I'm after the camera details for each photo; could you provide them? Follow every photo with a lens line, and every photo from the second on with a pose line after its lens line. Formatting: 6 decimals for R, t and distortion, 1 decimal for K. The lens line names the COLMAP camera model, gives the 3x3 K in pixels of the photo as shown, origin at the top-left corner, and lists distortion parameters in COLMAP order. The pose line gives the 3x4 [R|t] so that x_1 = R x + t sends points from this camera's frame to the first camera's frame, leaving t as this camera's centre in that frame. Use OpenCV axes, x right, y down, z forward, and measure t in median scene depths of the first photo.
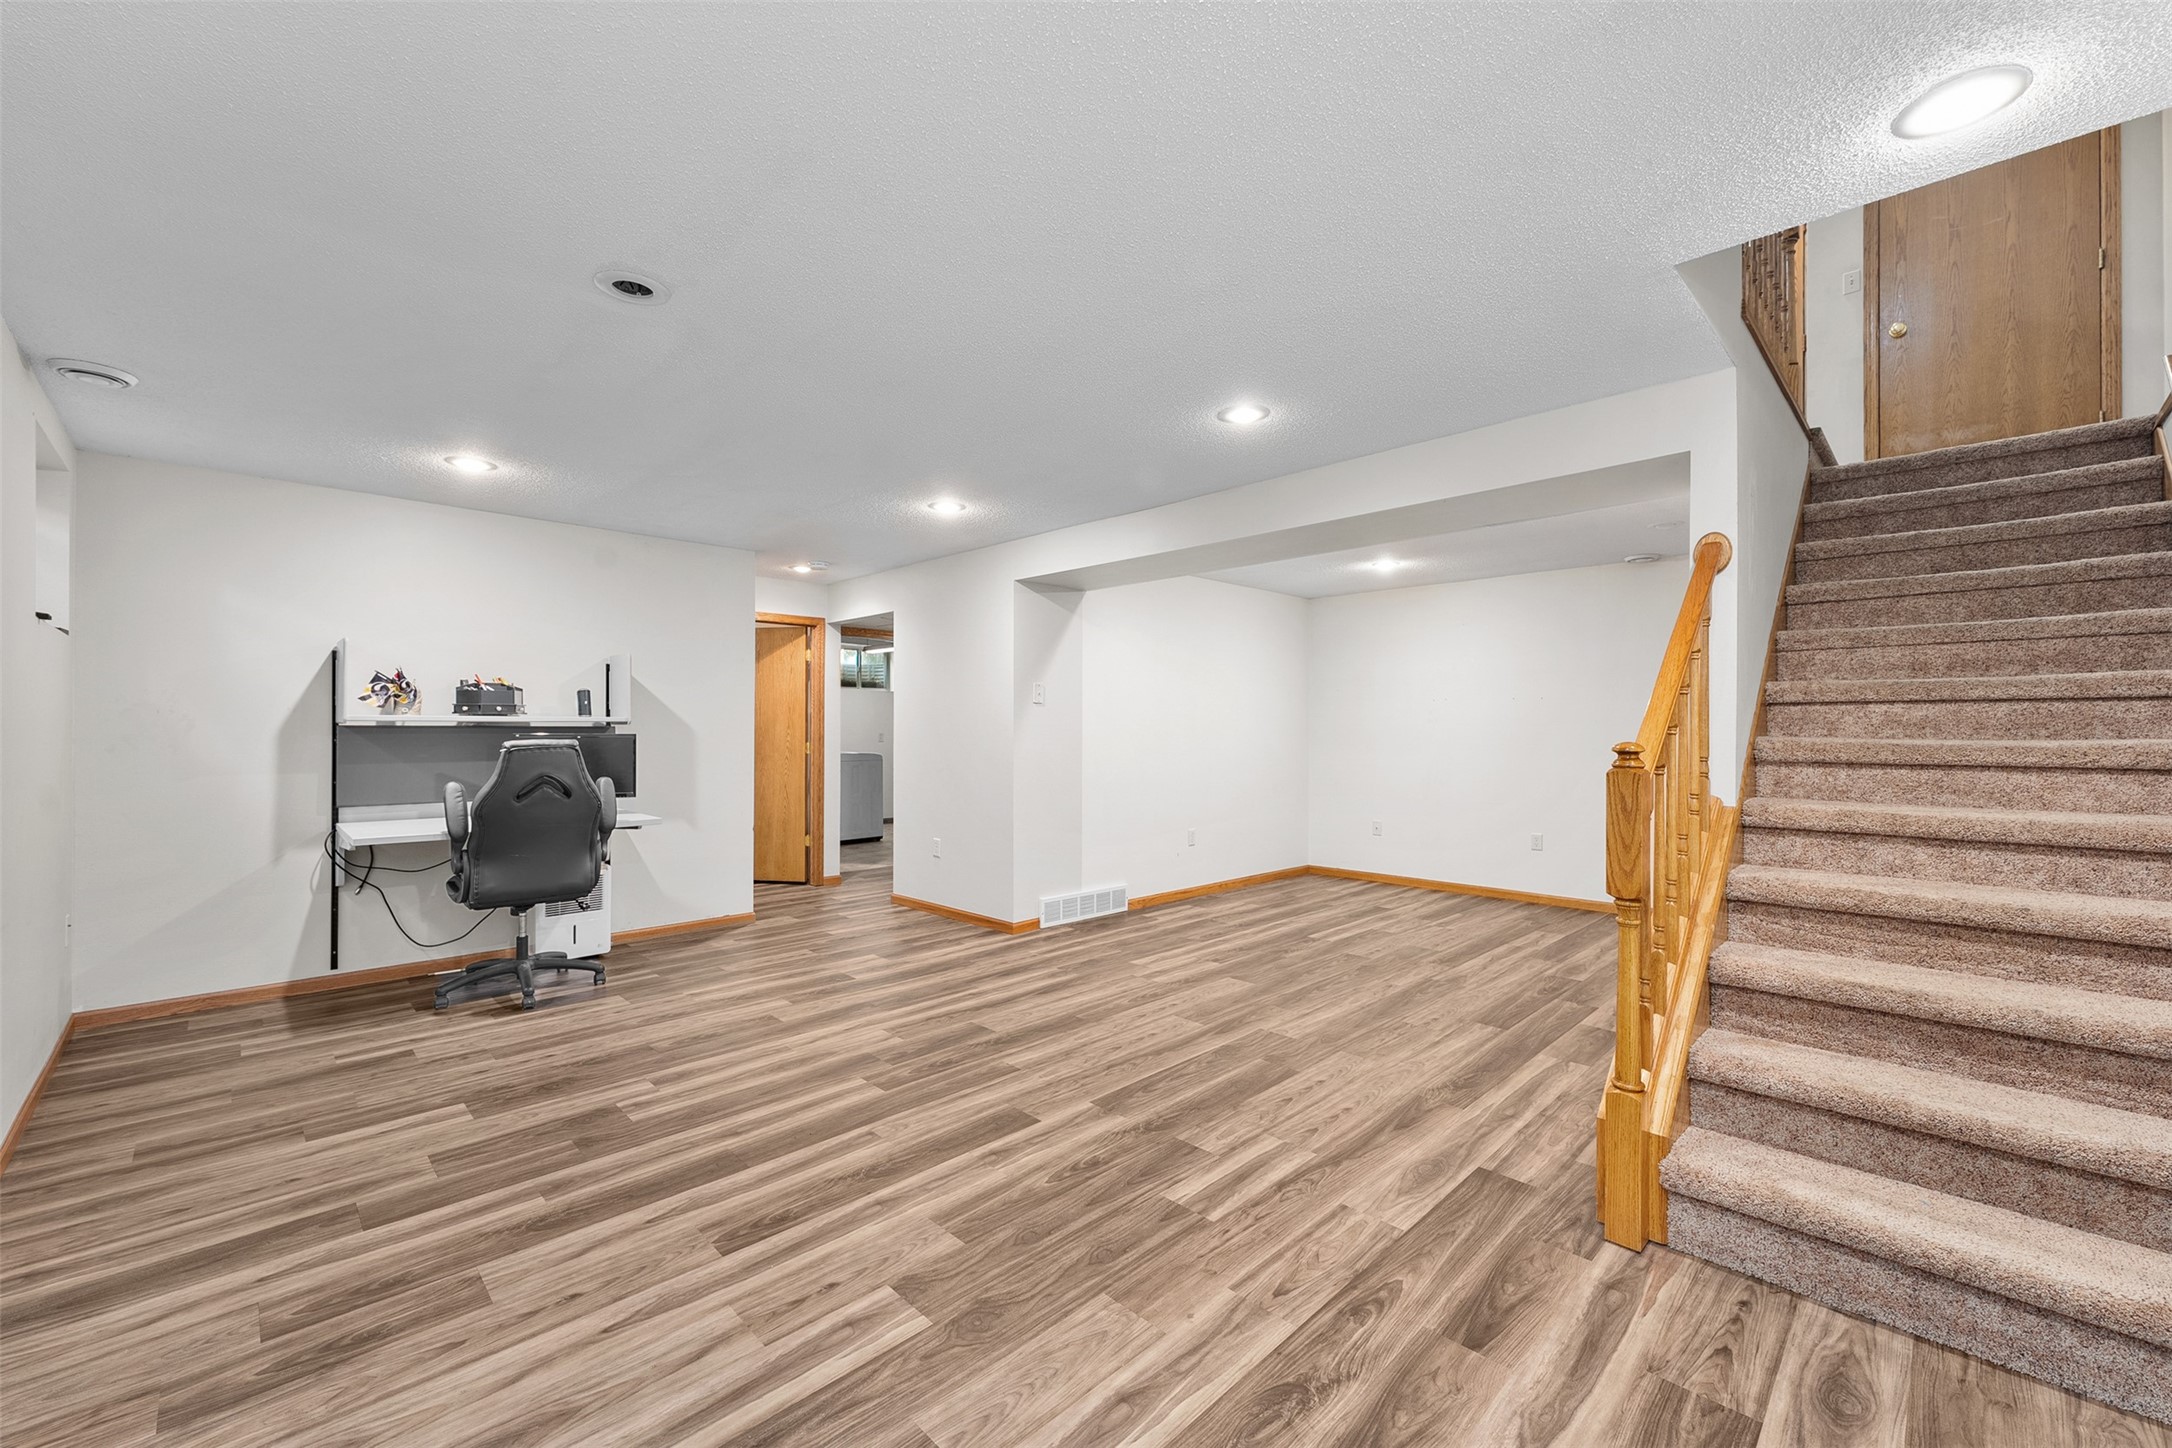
lens RADIAL K [[872.0, 0, 1089.6], [0, 872.0, 725.5], [0, 0, 1]] dist [-0.001598, -0.000324]
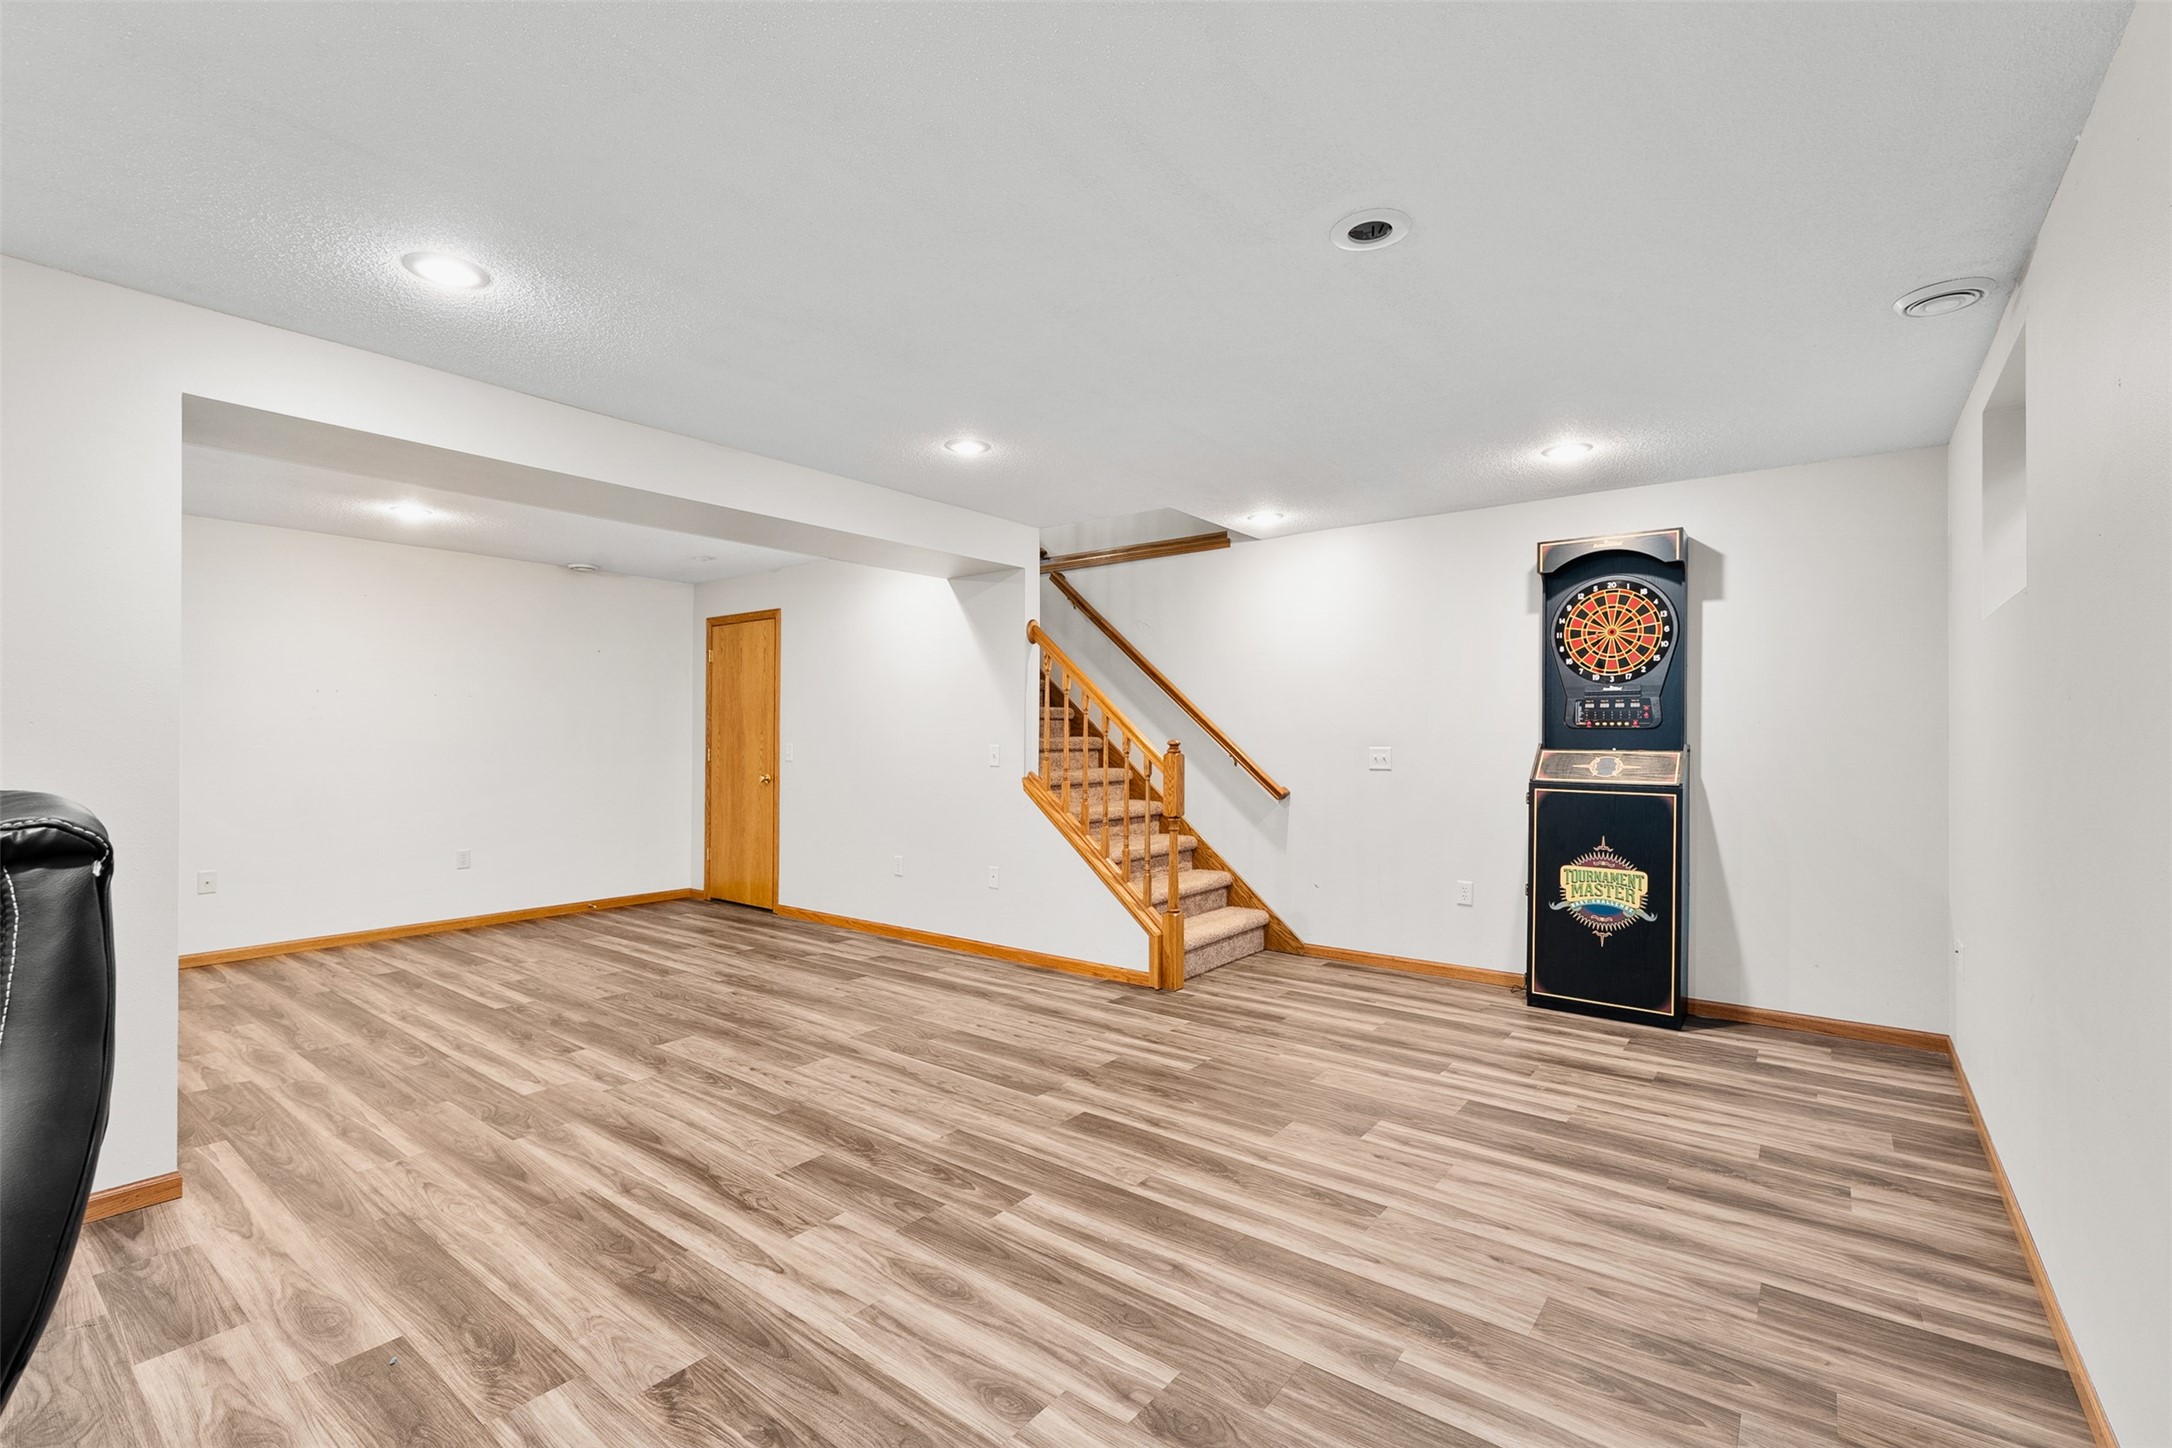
lens RADIAL K [[956.7, 0, 1067.4], [0, 956.7, 735.3], [0, 0, 1]] dist [0.002491, -0.001016]
pose [[-0.118452, -0.006009, 0.992942, -1.083325], [-0.005929, 0.999968, 0.005344, -0.000652], [-0.992942, -0.005254, -0.118484, 1.060885]]
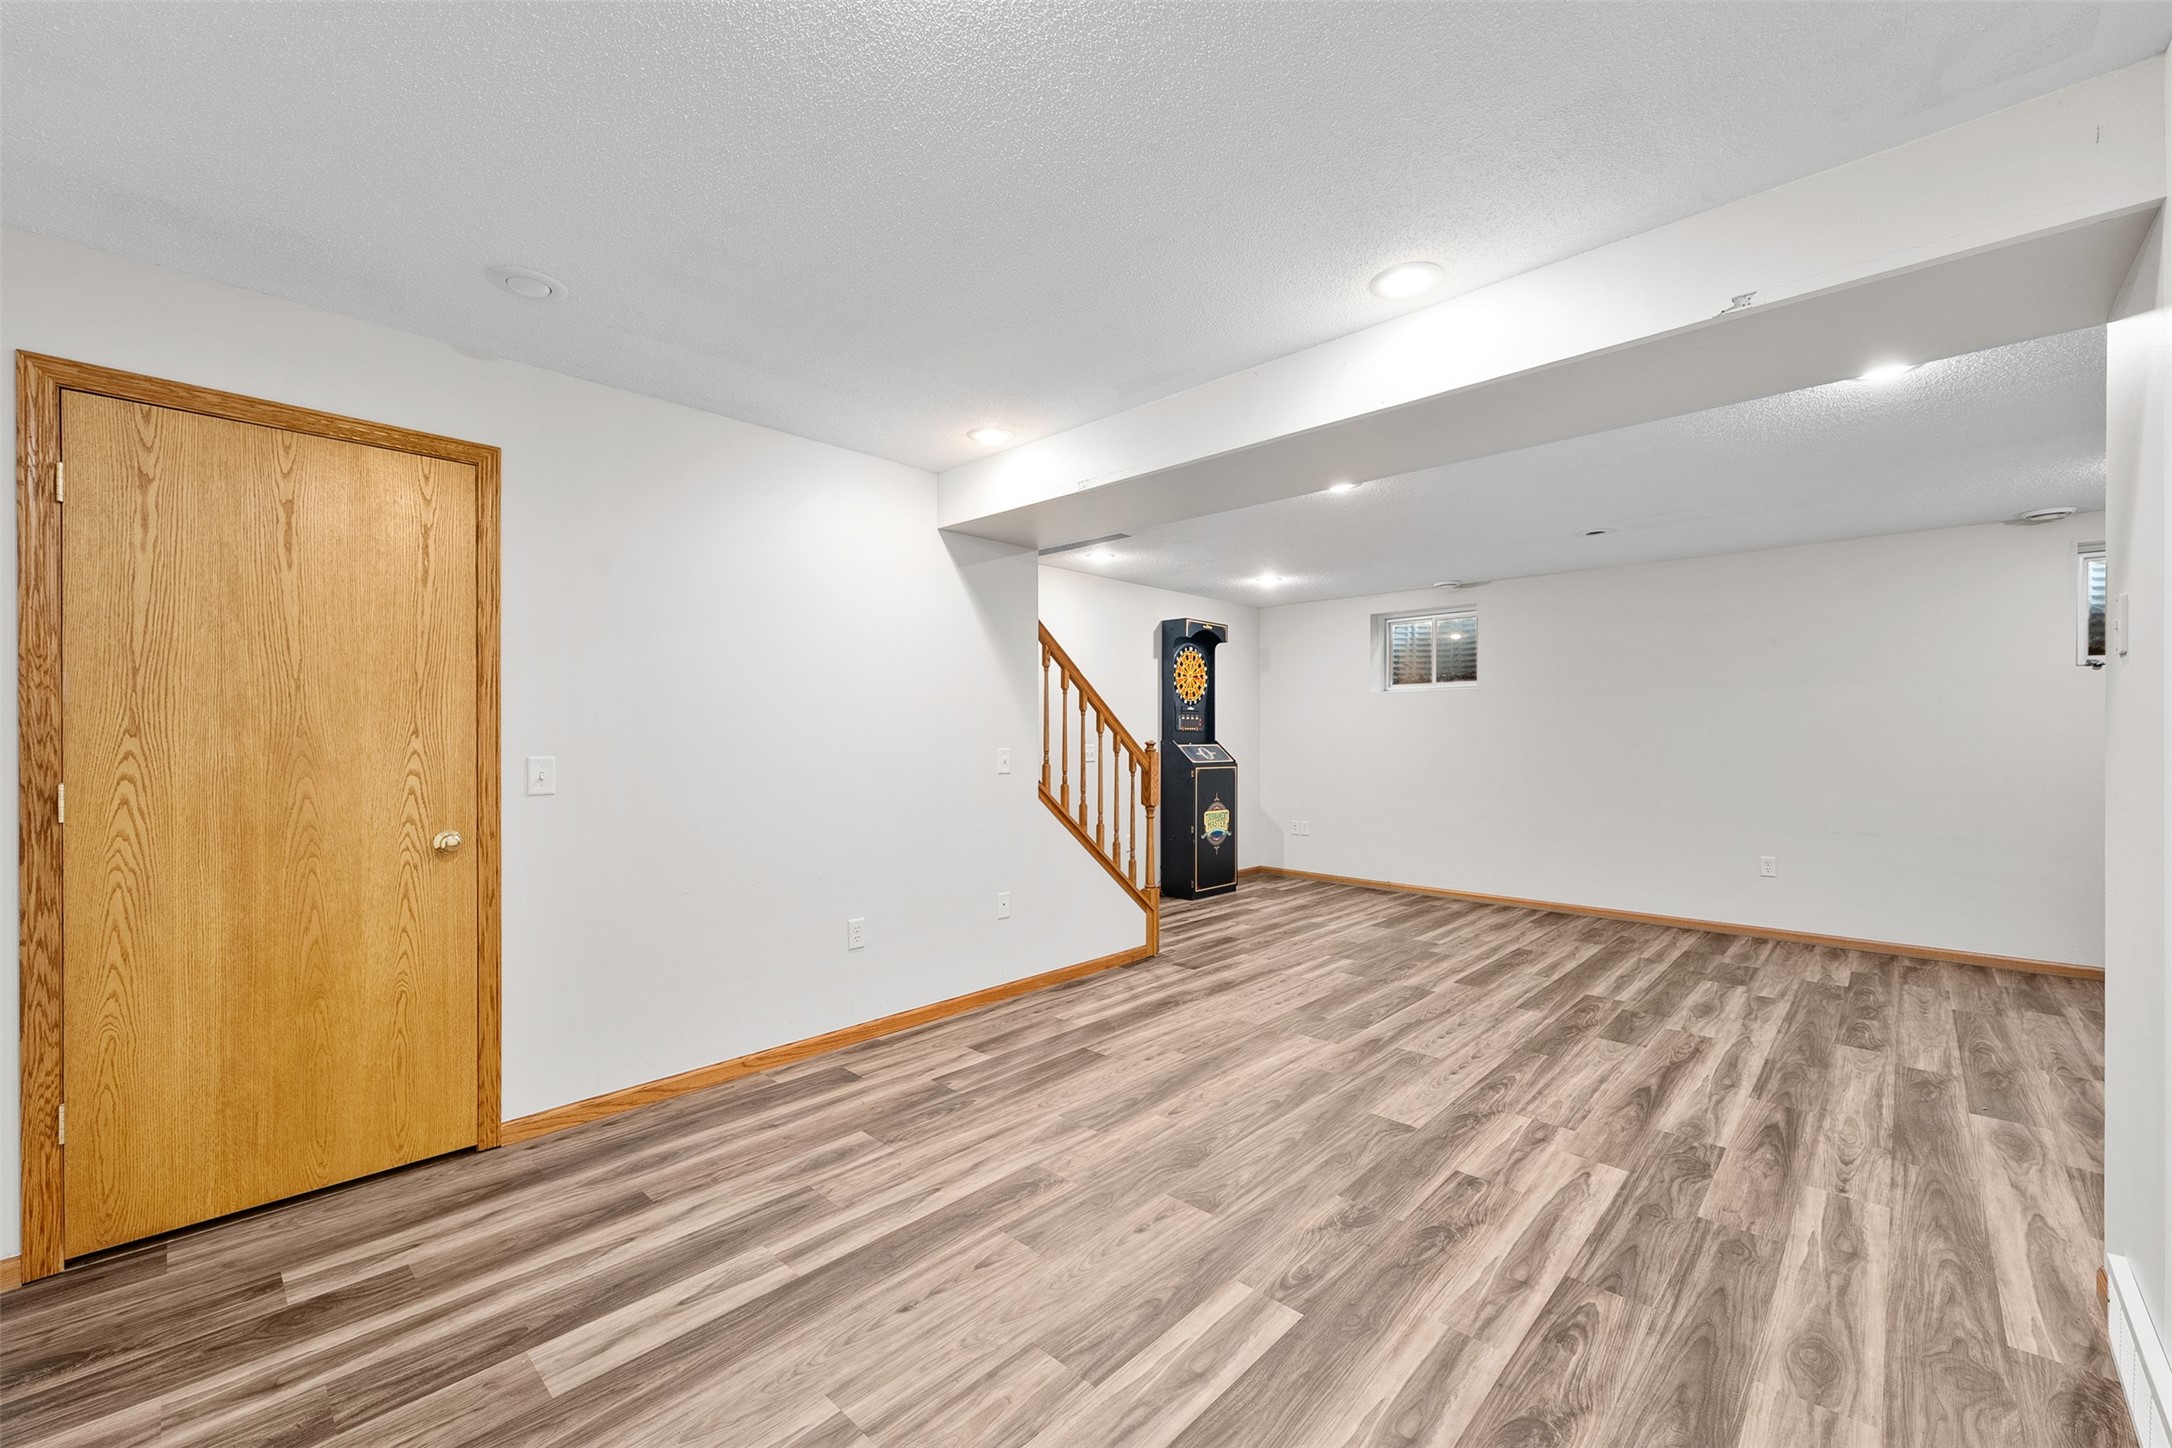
lens RADIAL K [[872.0, 0, 1084.3], [0, 872.0, 731.4], [0, 0, 1]] dist [-0.001598, -0.000324]
pose [[-0.999539, -0.004631, -0.030006, 0.608961], [-0.004352, 0.999947, -0.009369, 0.014106], [0.030047, -0.009234, -0.999506, 2.351633]]
